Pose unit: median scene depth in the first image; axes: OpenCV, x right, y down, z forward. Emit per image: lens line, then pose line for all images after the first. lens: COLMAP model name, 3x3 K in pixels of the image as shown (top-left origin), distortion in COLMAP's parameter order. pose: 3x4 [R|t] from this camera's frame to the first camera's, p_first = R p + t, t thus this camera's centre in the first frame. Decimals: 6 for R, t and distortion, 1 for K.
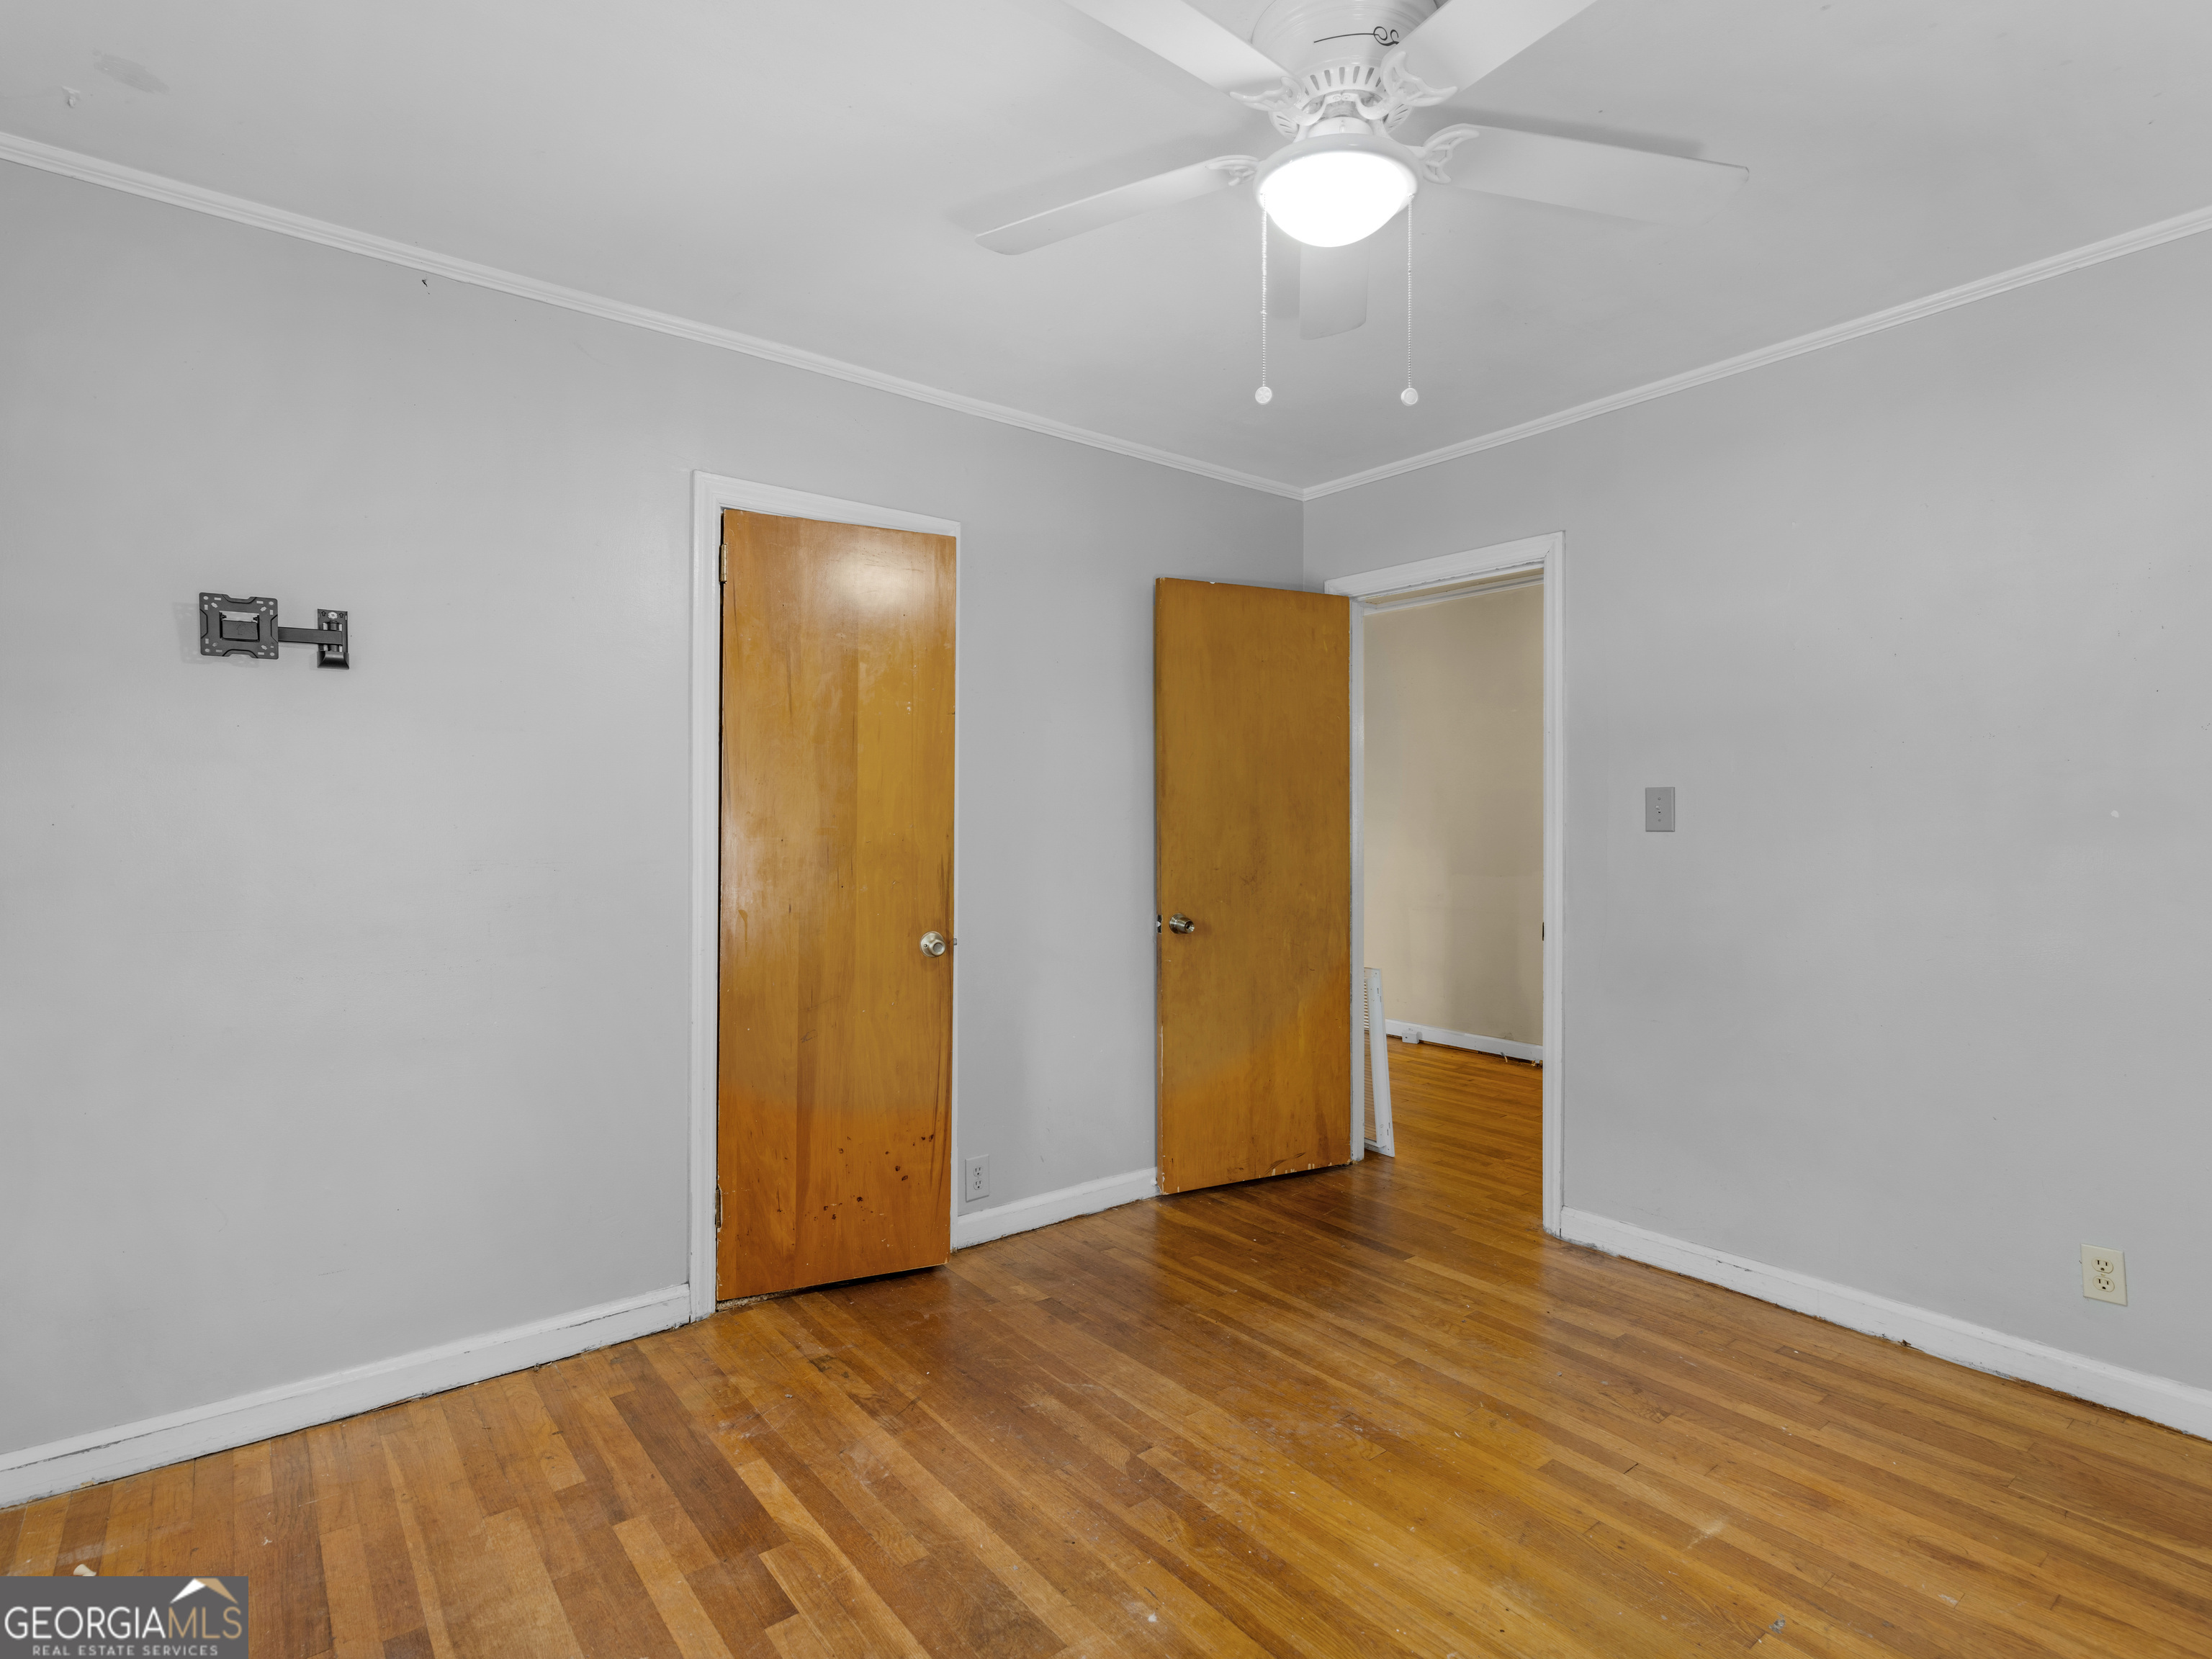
lens RADIAL K [[1169.8, 0, 1117.5], [0, 1169.8, 814.5], [0, 0, 1]] dist [0.010147, -0.004146]
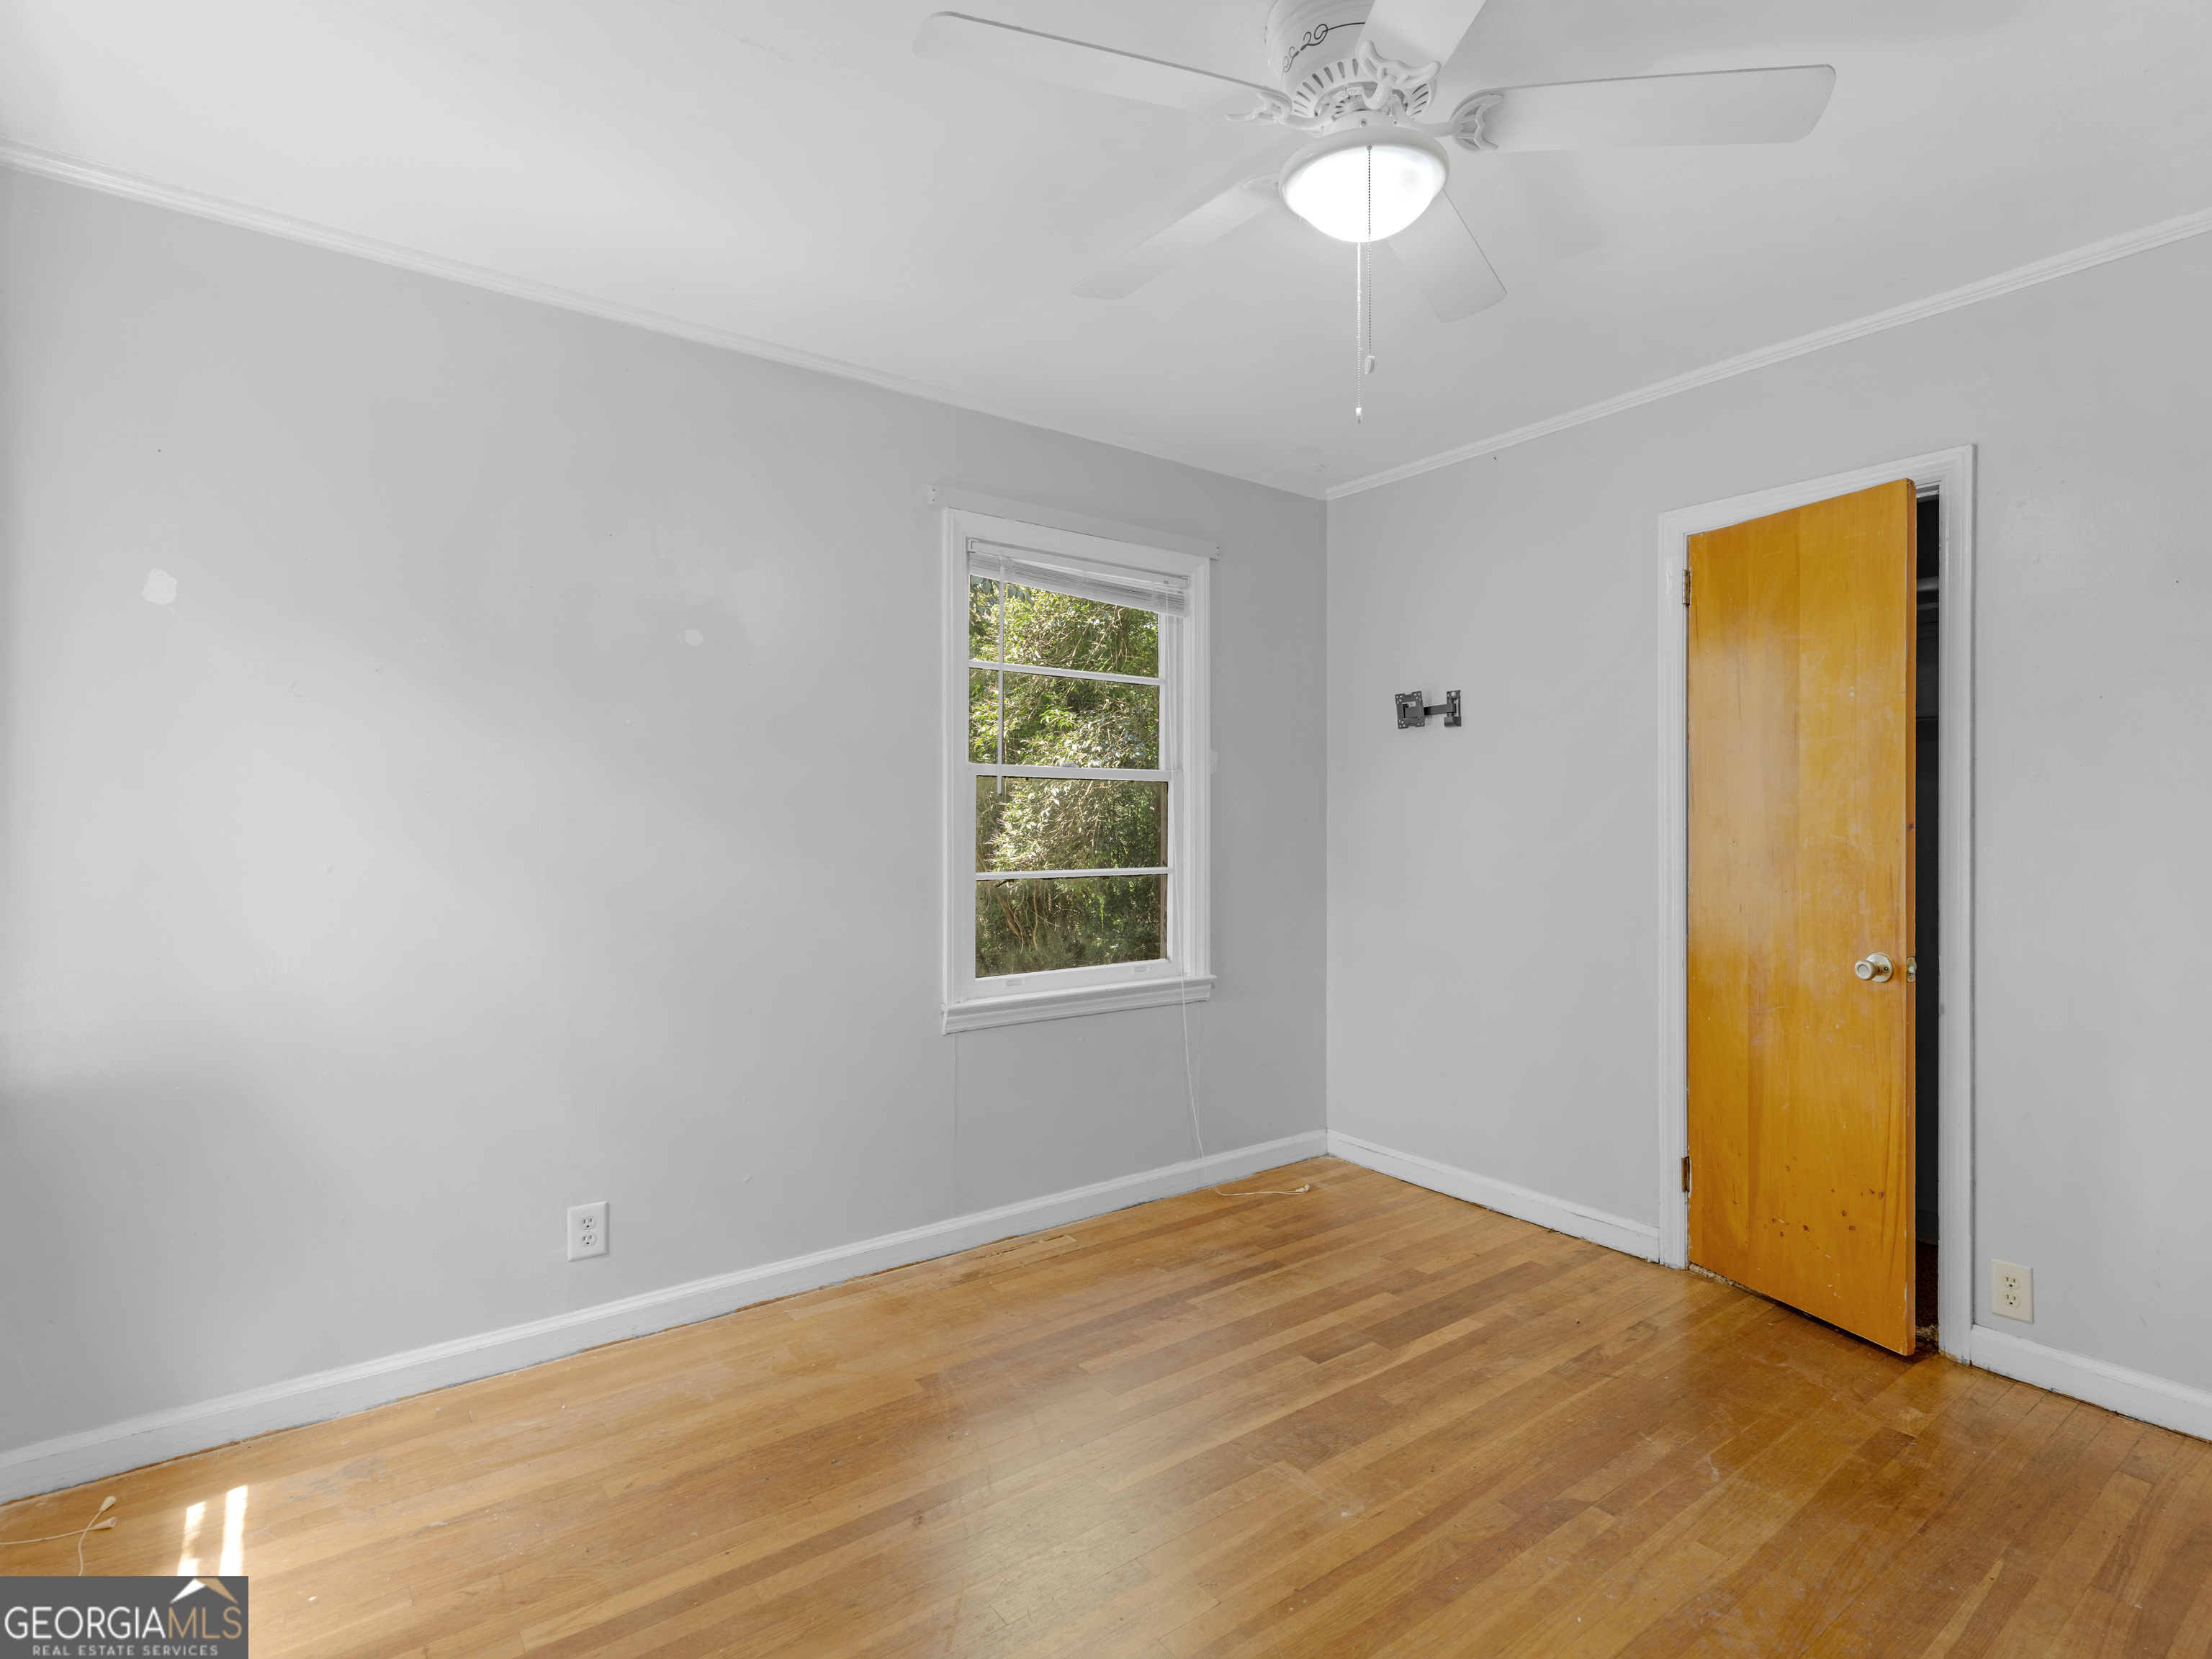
lens RADIAL K [[1097.7, 0, 1162.3], [0, 1097.7, 814.6], [0, 0, 1]] dist [0.013404, -0.003945]
pose [[-0.021004, -0.007785, -0.999749, 0.847026], [0.004044, 0.999961, -0.007872, 0.005351], [0.999771, -0.004208, -0.020972, 0.640693]]
